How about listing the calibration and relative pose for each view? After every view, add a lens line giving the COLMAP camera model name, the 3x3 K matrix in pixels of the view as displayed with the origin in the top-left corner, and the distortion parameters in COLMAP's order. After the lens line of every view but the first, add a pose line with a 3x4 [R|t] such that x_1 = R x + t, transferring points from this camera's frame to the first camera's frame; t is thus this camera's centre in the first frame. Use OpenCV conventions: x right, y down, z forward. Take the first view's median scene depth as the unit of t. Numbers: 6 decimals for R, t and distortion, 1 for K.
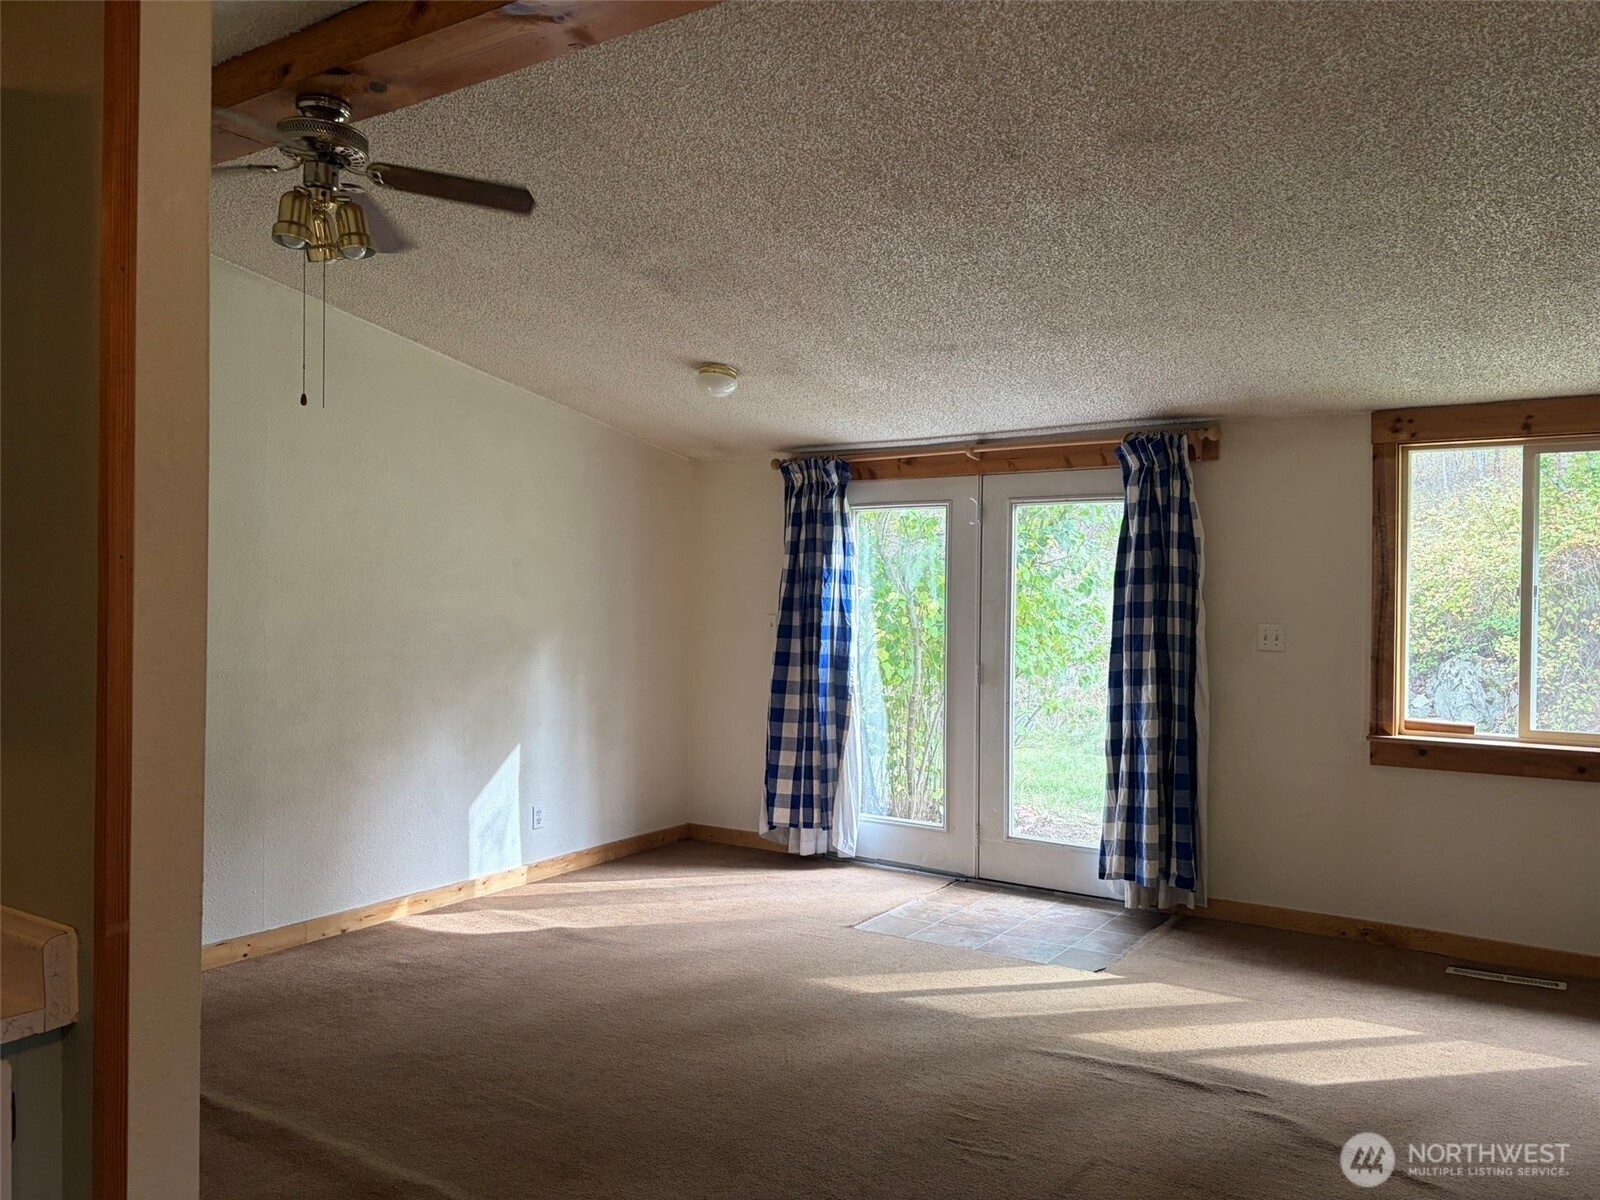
lens RADIAL K [[1211.1, 0, 800.0], [0, 1211.1, 600.0], [0, 0, 1]] dist [0.030709, -0.036944]
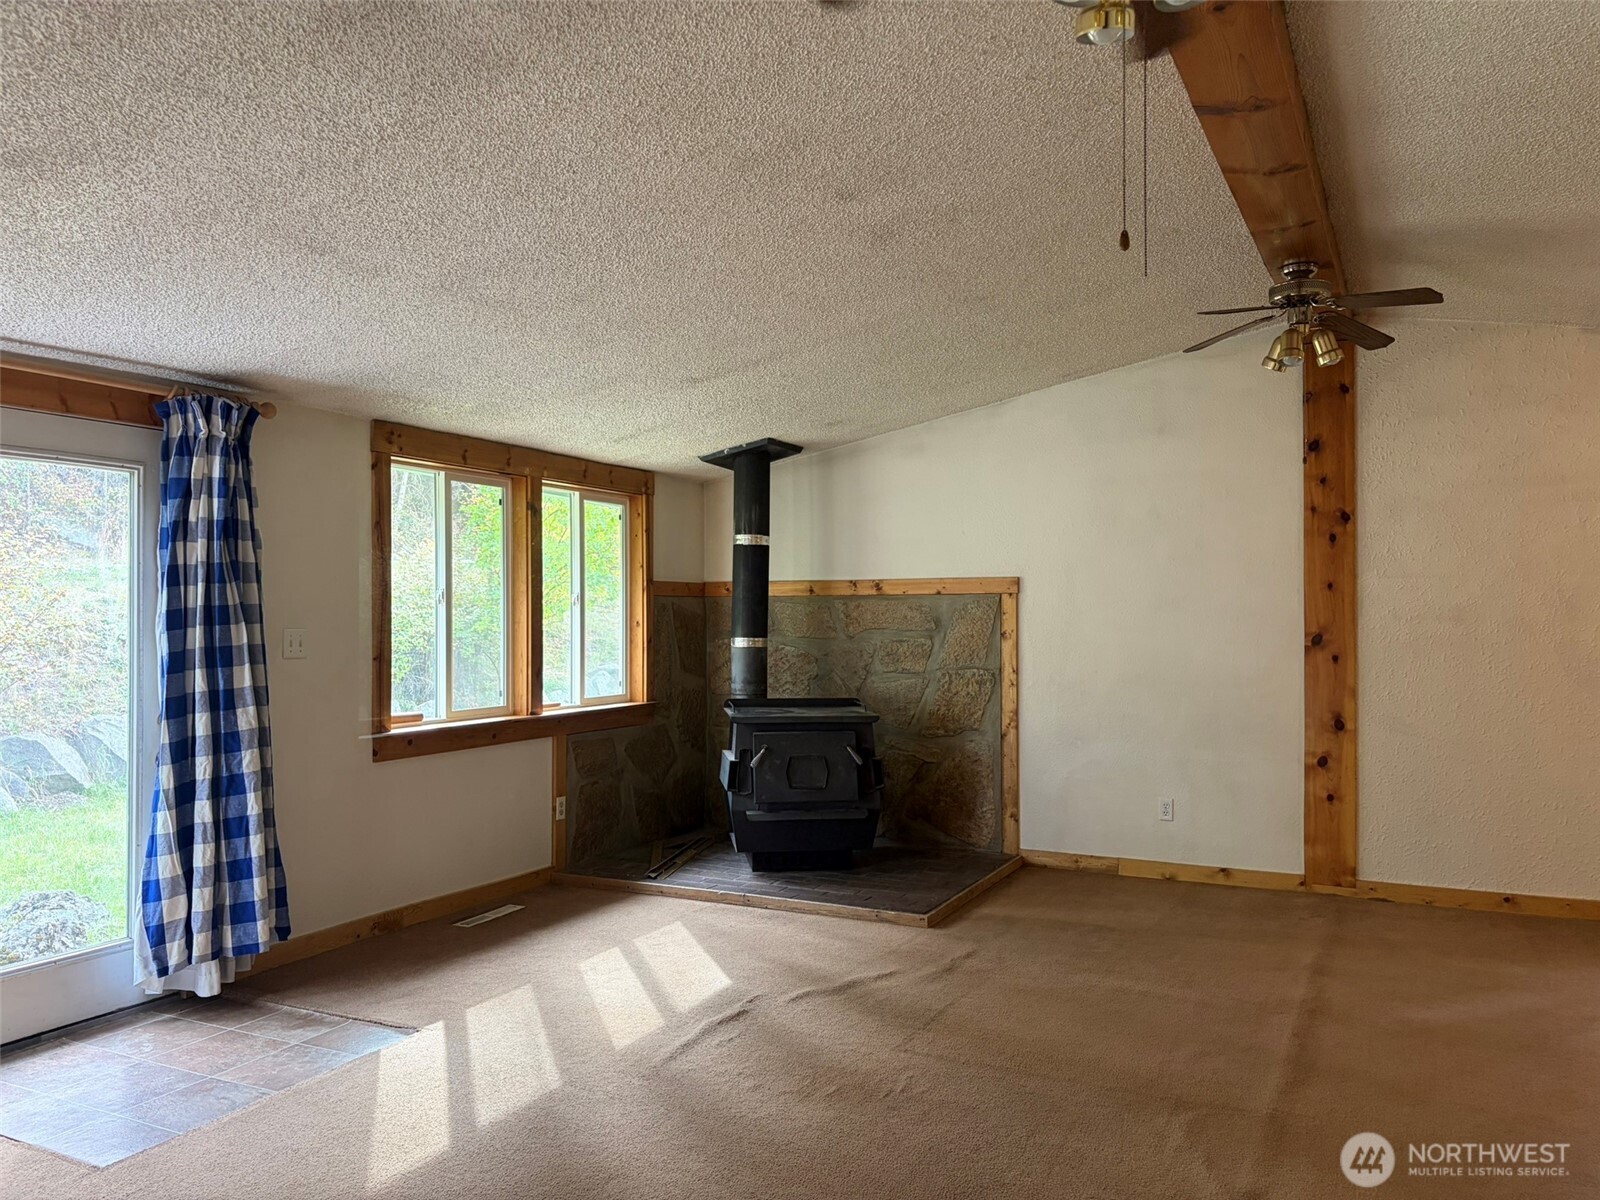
lens RADIAL K [[1211.1, 0, 800.0], [0, 1211.1, 600.0], [0, 0, 1]] dist [0.030709, -0.036944]
pose [[-0.128338, 0.003788, 0.991723, -0.600539], [0.006969, 0.999971, -0.002917, 0.003462], [-0.991706, 0.006537, -0.128361, 0.776199]]
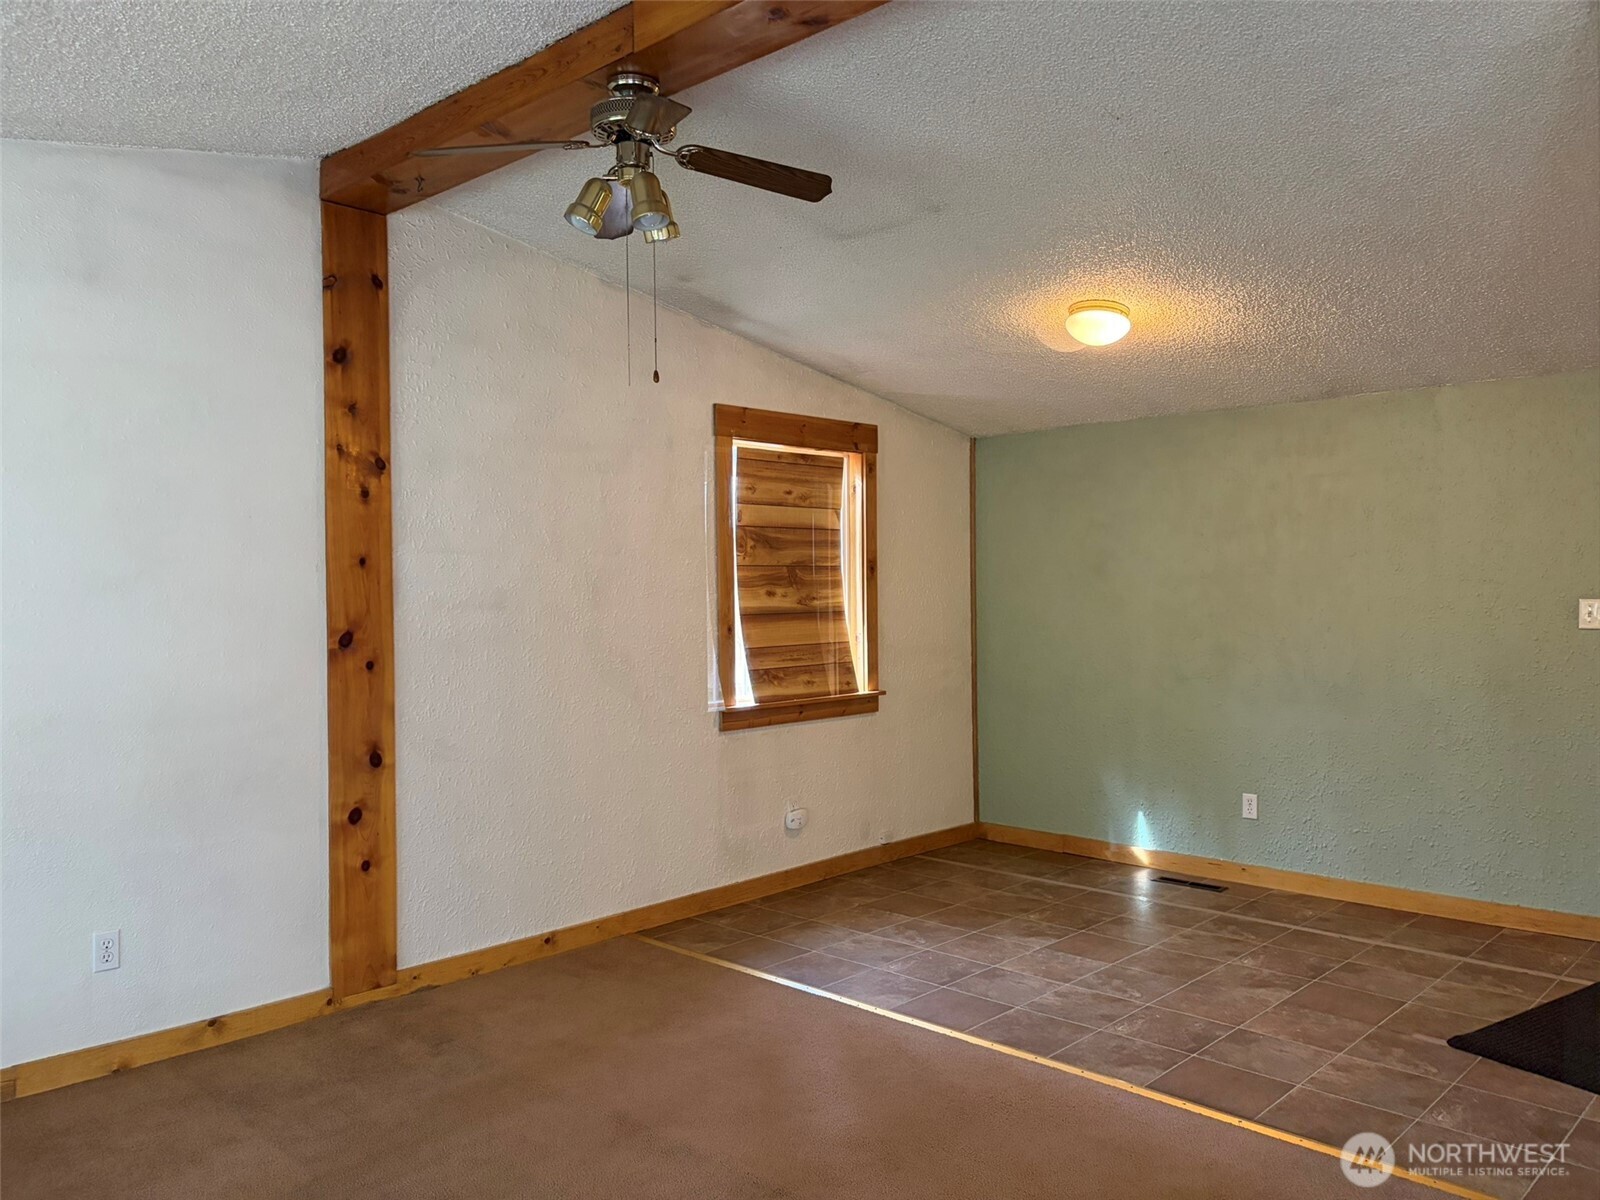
lens RADIAL K [[1211.1, 0, 800.0], [0, 1211.1, 600.0], [0, 0, 1]] dist [0.030709, -0.036944]
pose [[-0.988795, -0.002386, 0.149263, 0.090073], [0.000075, 0.999864, 0.016481, 0.002275], [-0.149282, 0.016308, -0.988660, 0.882239]]
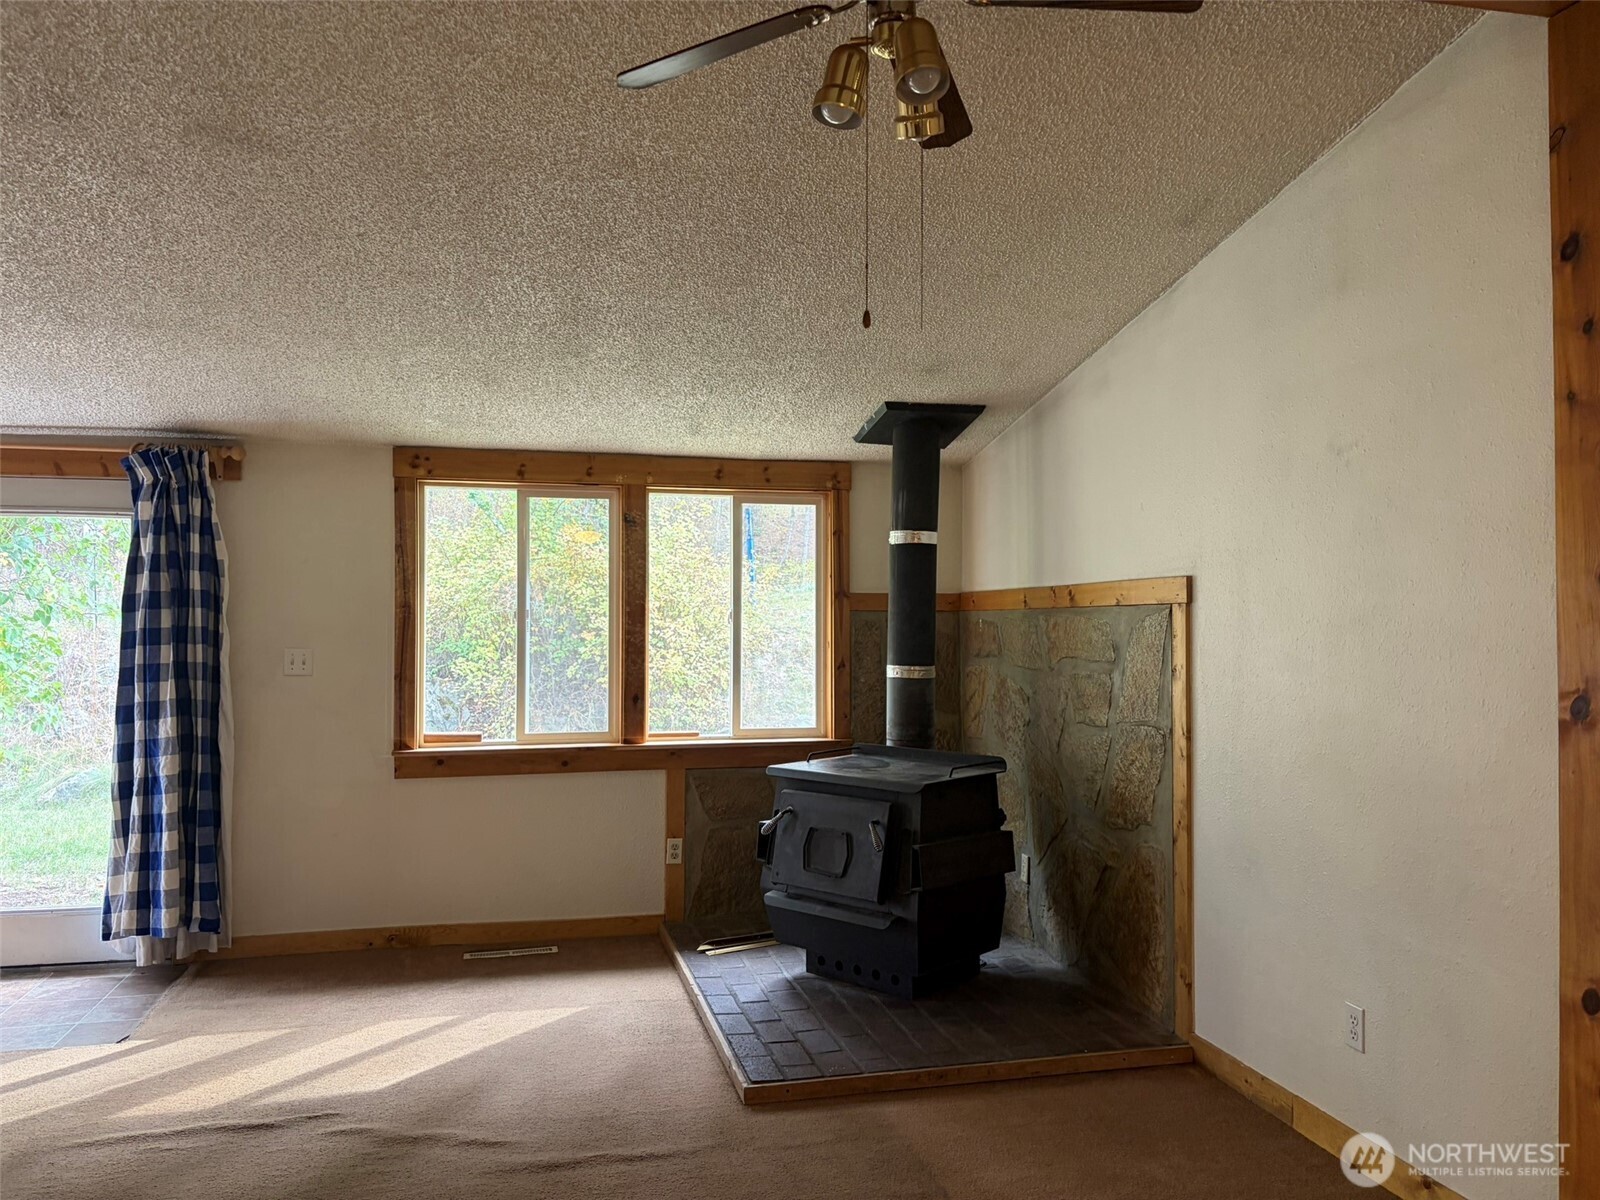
lens RADIAL K [[1211.1, 0, 800.0], [0, 1211.1, 600.0], [0, 0, 1]] dist [0.030709, -0.036944]
pose [[0.678624, 0.006564, 0.734457, -0.070411], [0.011679, 0.999737, -0.019726, 0.004633], [-0.734393, 0.021964, 0.678369, 0.018589]]
